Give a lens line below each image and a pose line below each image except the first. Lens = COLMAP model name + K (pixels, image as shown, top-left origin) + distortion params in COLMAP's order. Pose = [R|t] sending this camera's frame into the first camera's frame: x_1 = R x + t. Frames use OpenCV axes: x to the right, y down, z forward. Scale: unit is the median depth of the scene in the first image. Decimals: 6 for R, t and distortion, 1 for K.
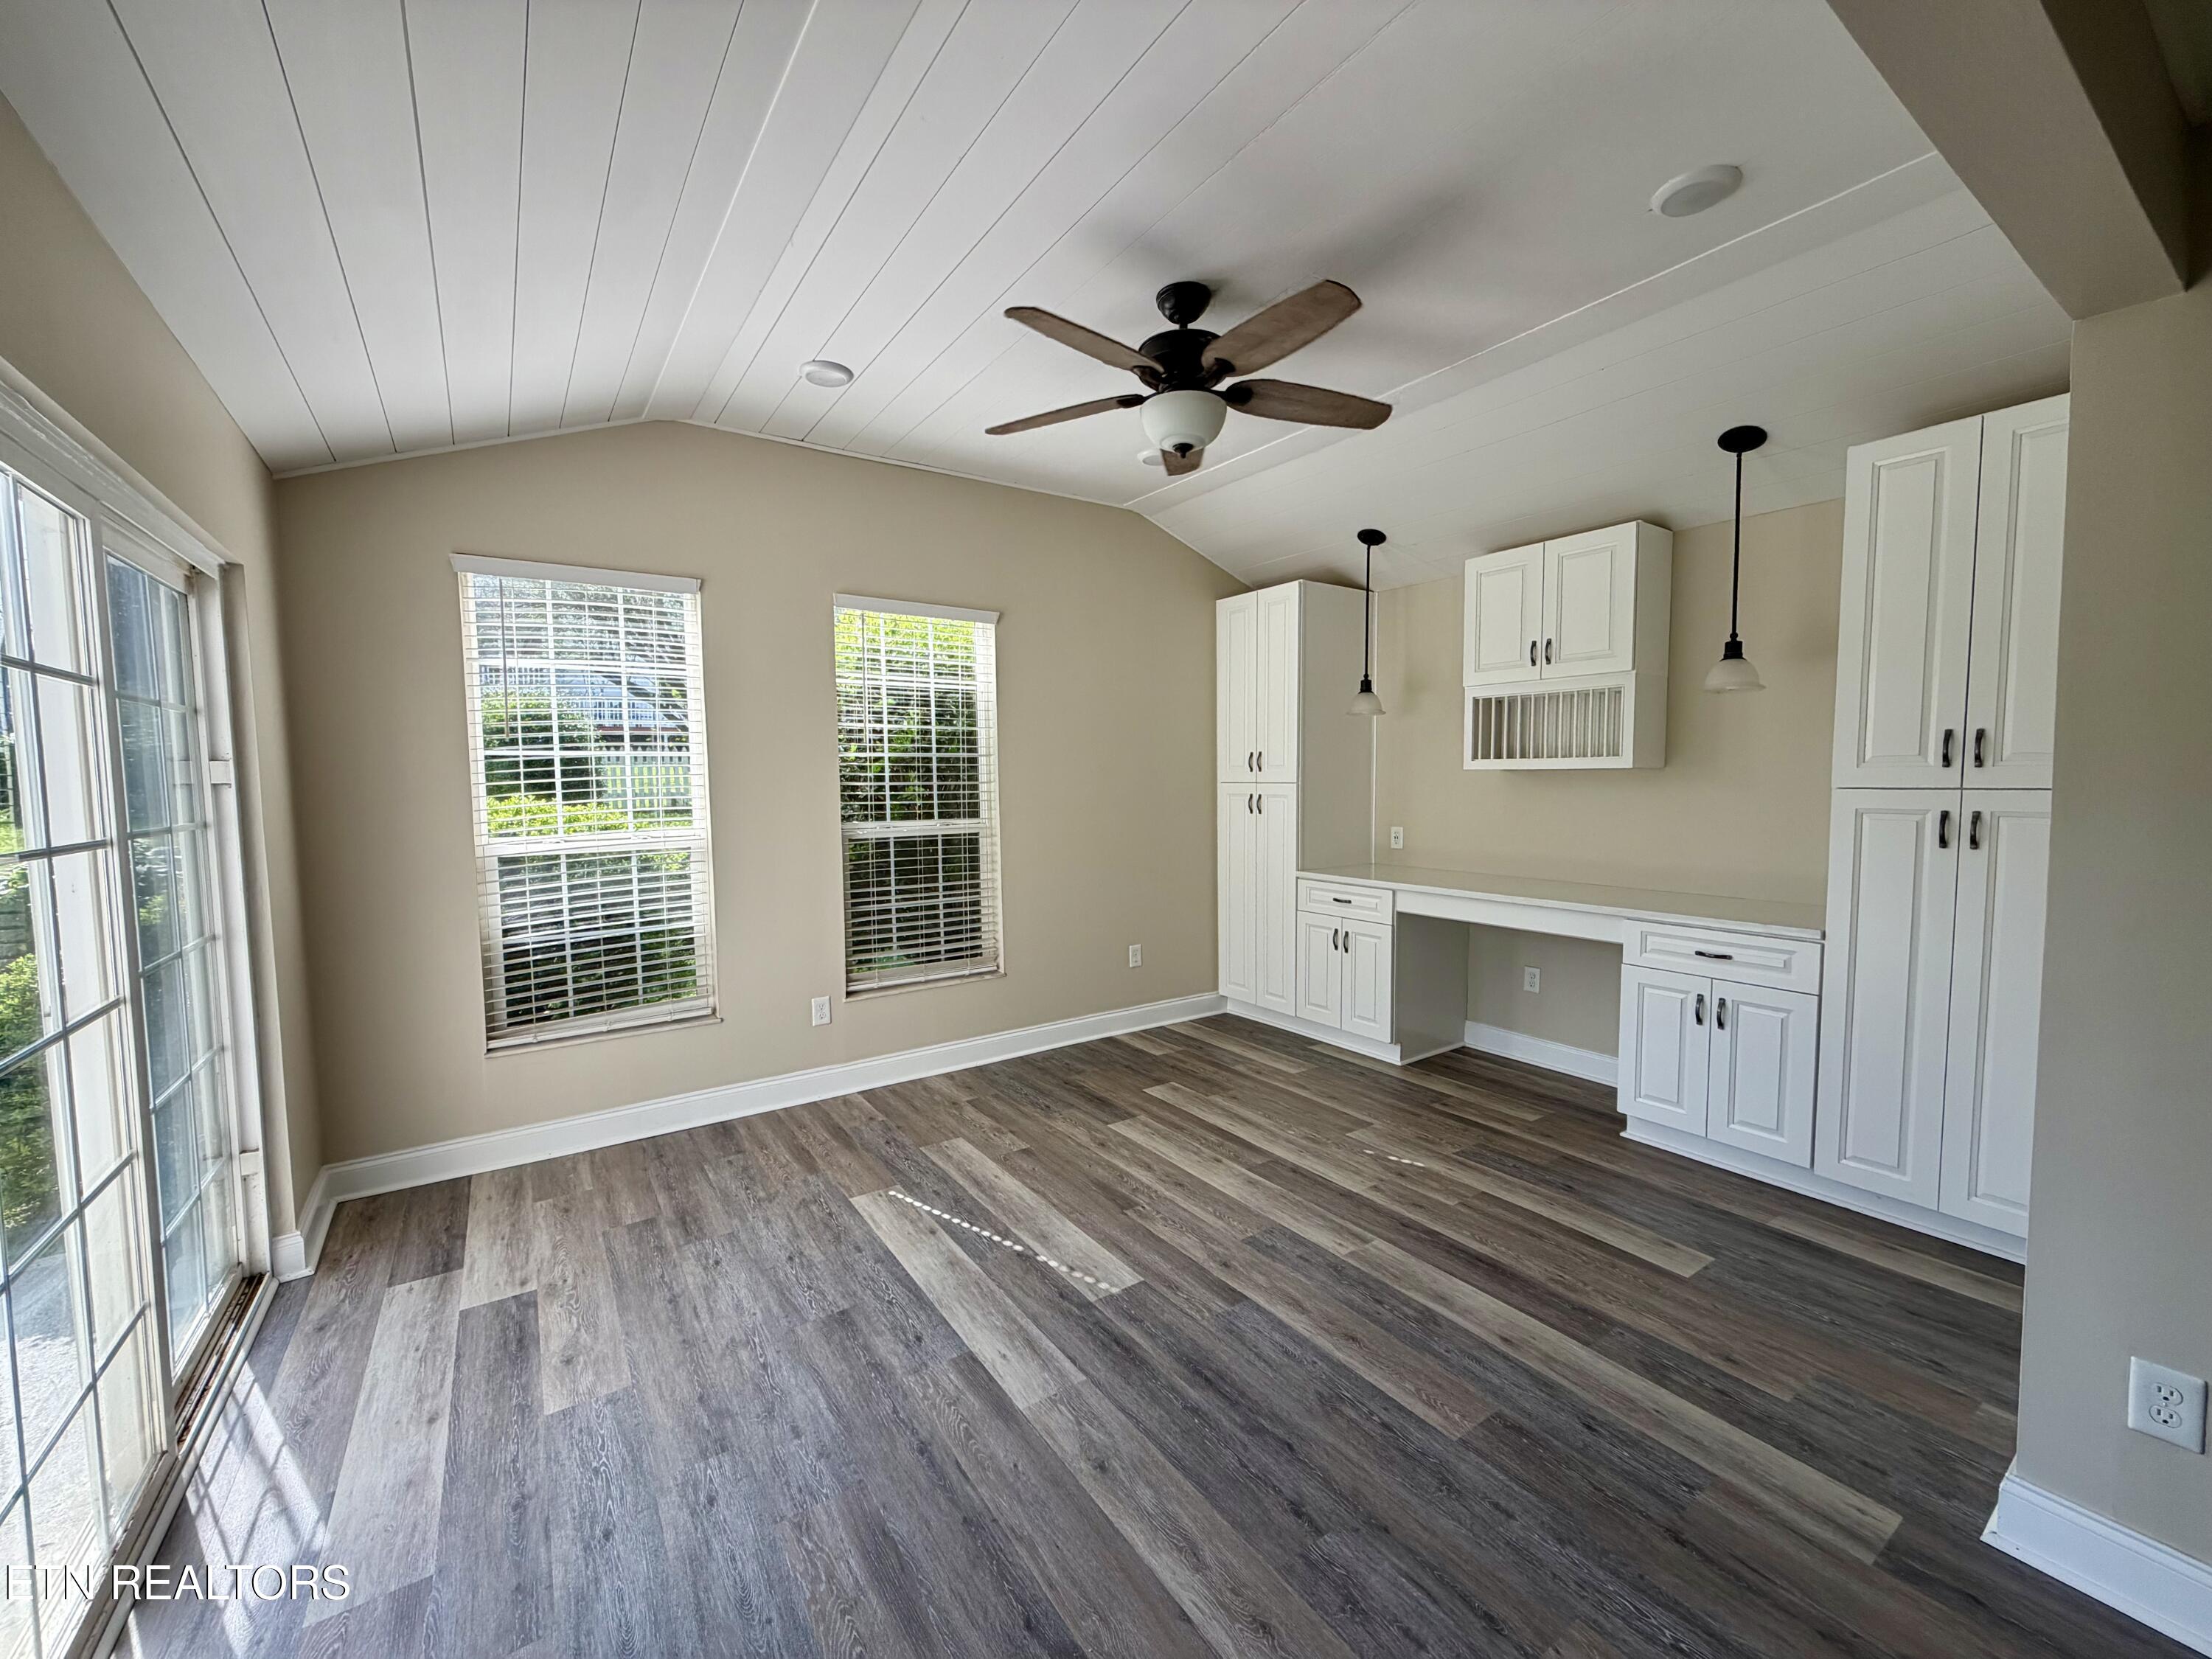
lens RADIAL K [[879.3, 0, 1100.9], [0, 879.3, 832.4], [0, 0, 1]] dist [-0.000399, 0.000763]
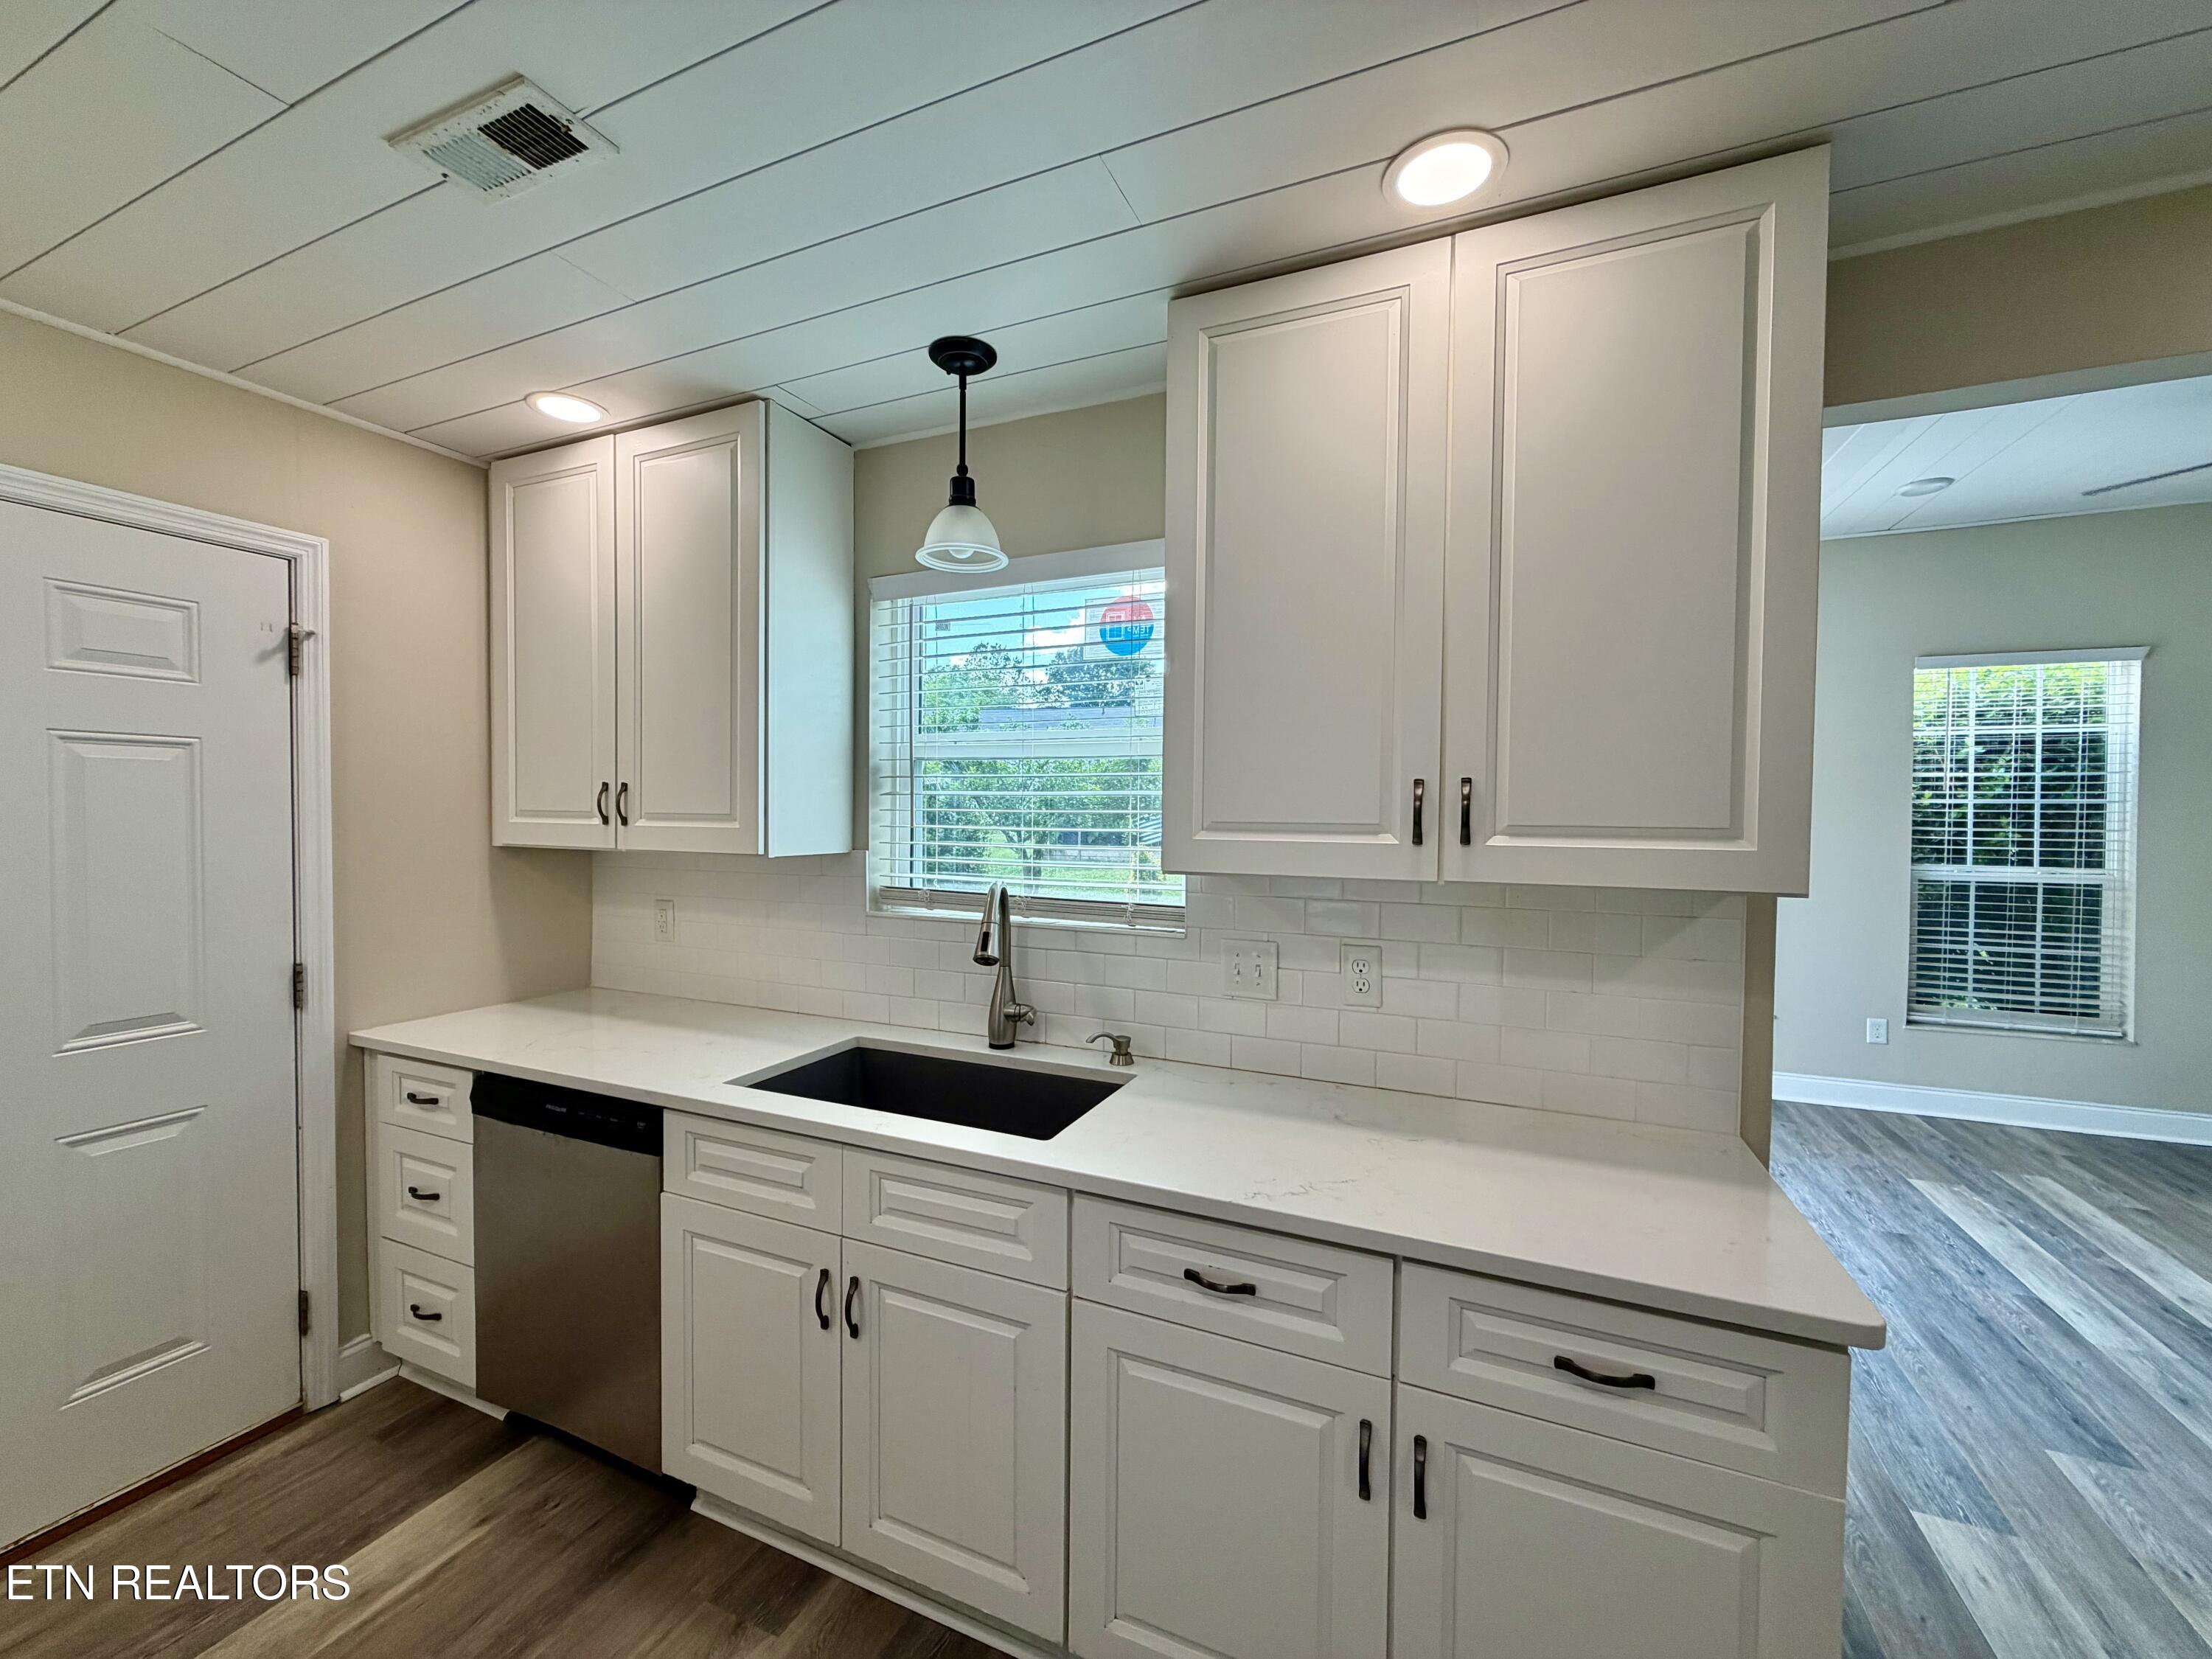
lens RADIAL K [[879.3, 0, 1100.9], [0, 879.3, 832.4], [0, 0, 1]] dist [-0.000399, 0.000763]
pose [[0.528791, 0.031789, -0.848156, 0.115519], [-0.062397, 0.998050, -0.001496, 0.016552], [0.846455, 0.053713, 0.529744, -0.507570]]
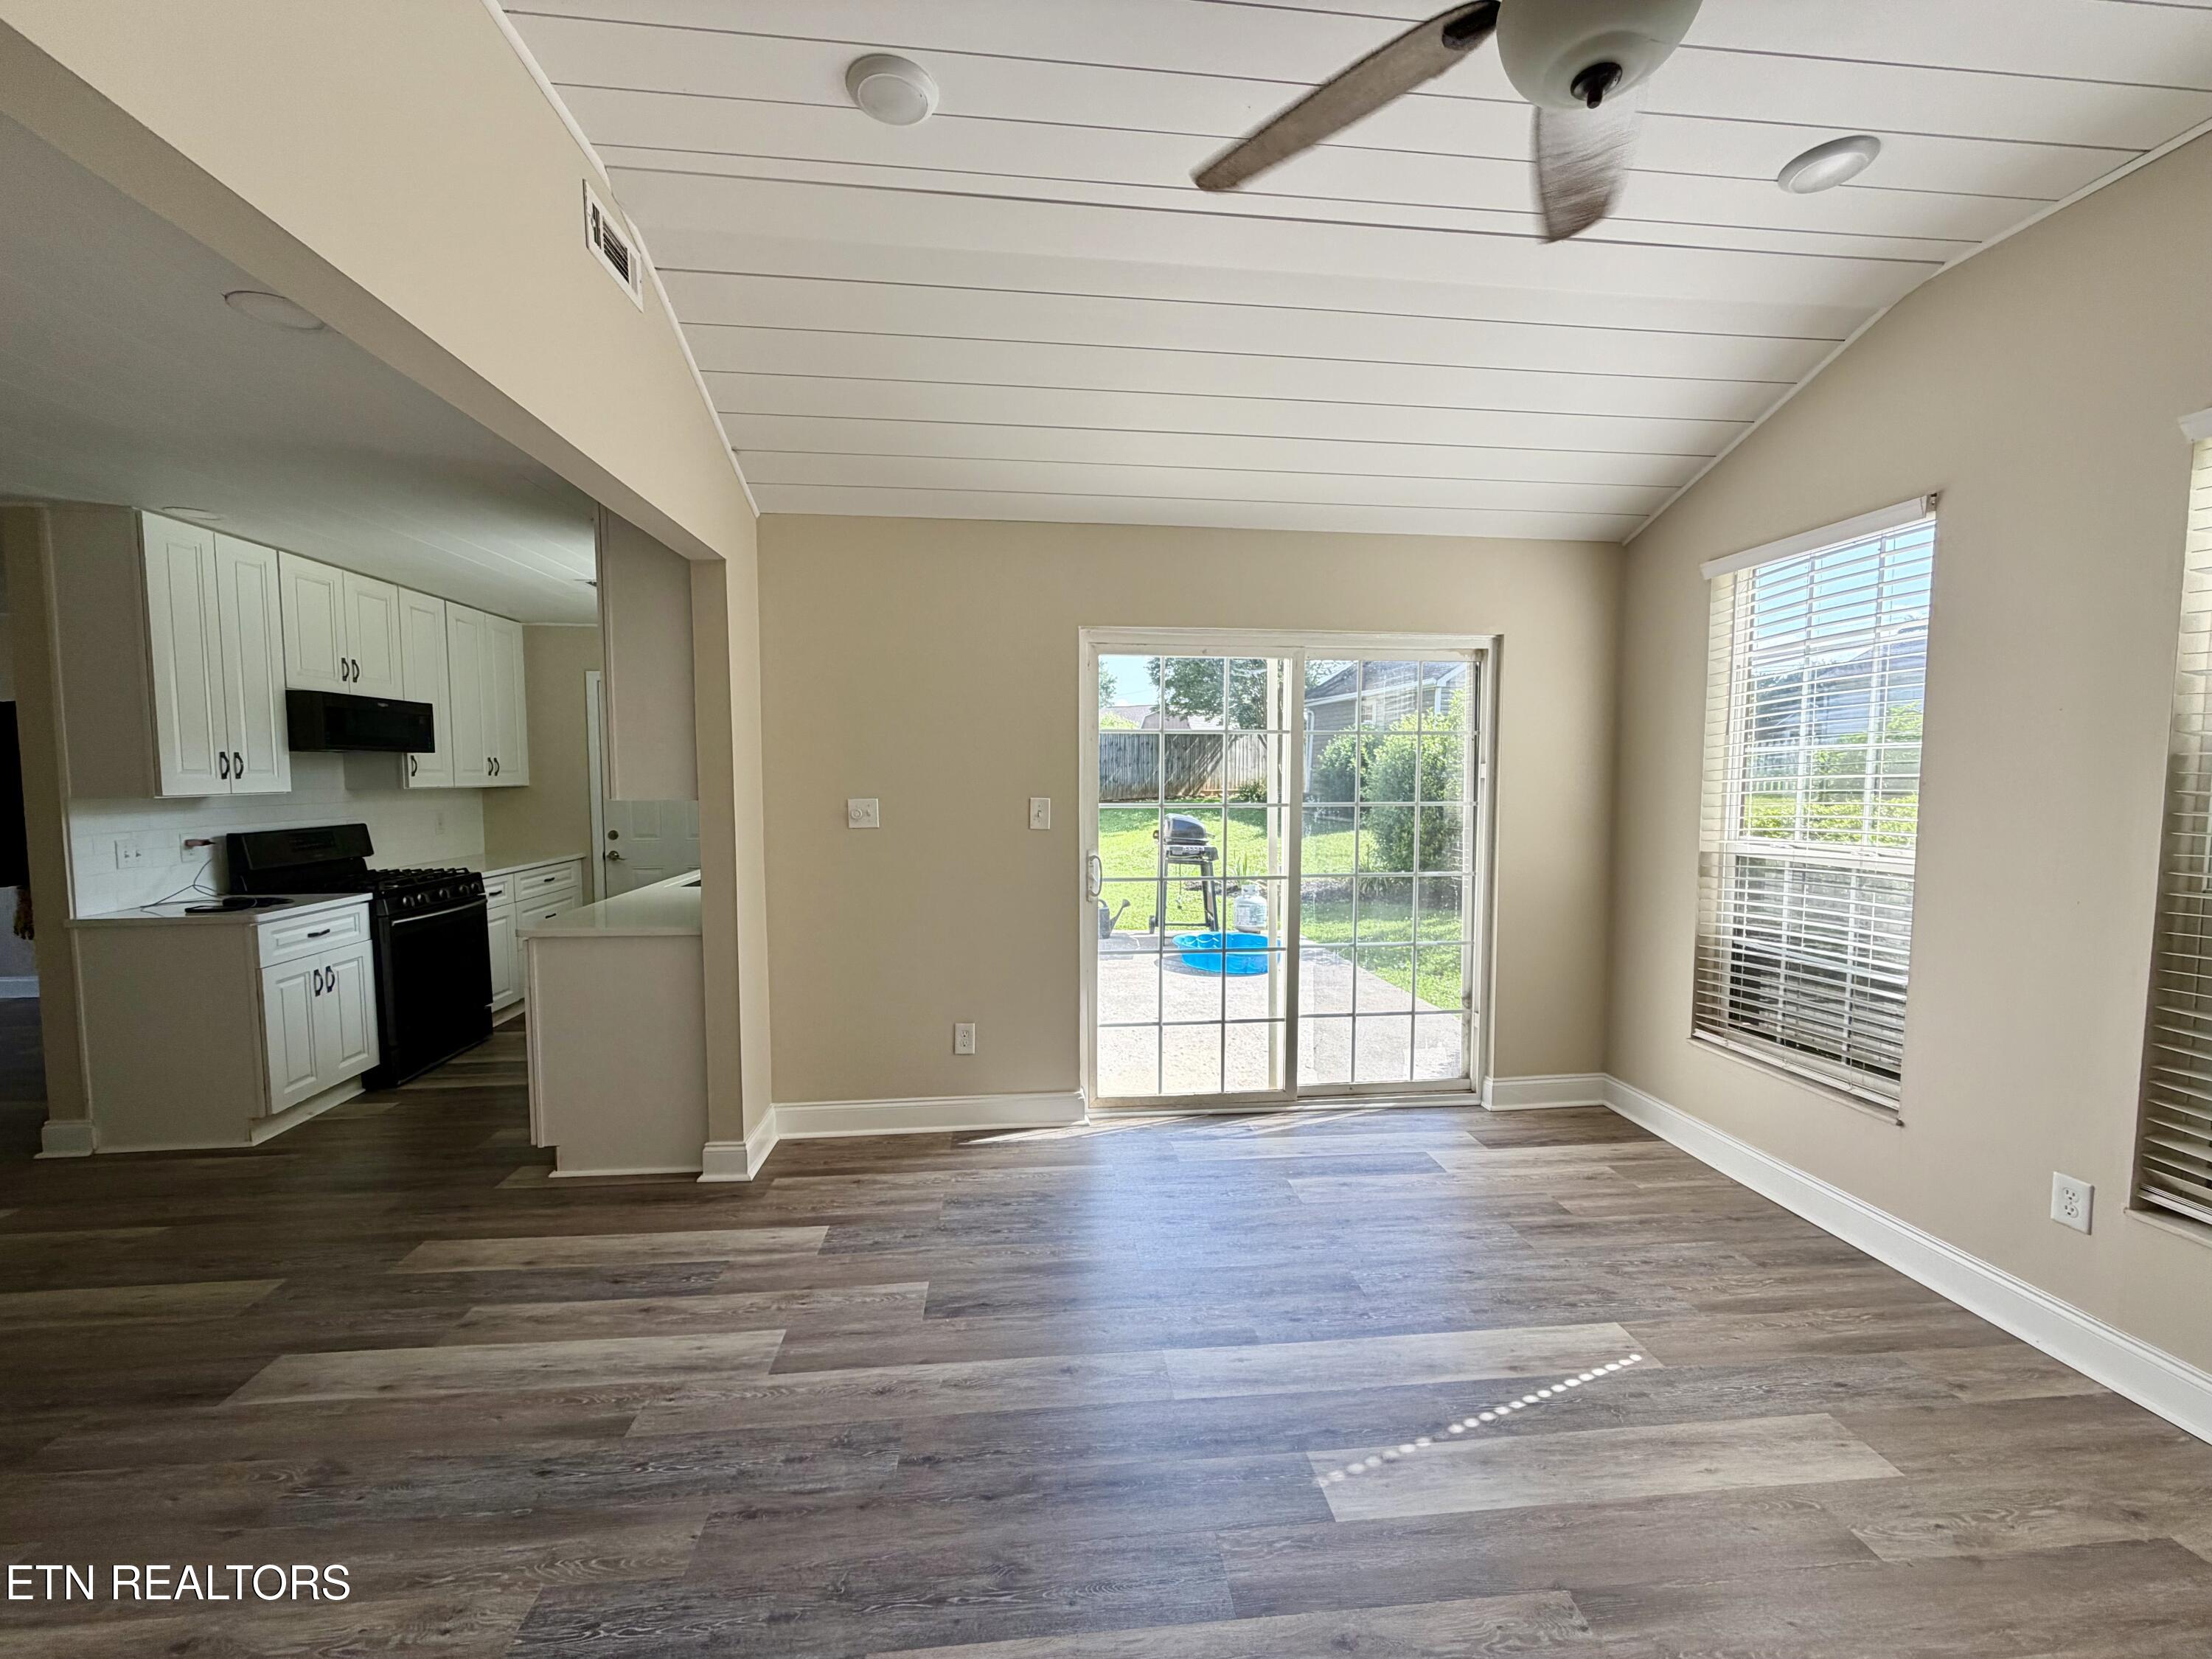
lens RADIAL K [[879.3, 0, 1100.9], [0, 879.3, 832.4], [0, 0, 1]] dist [-0.000399, 0.000763]
pose [[-0.474523, 0.069350, -0.877507, 0.510677], [-0.051540, 0.992992, 0.106347, -0.064487], [0.878733, 0.095691, -0.467624, 0.806811]]
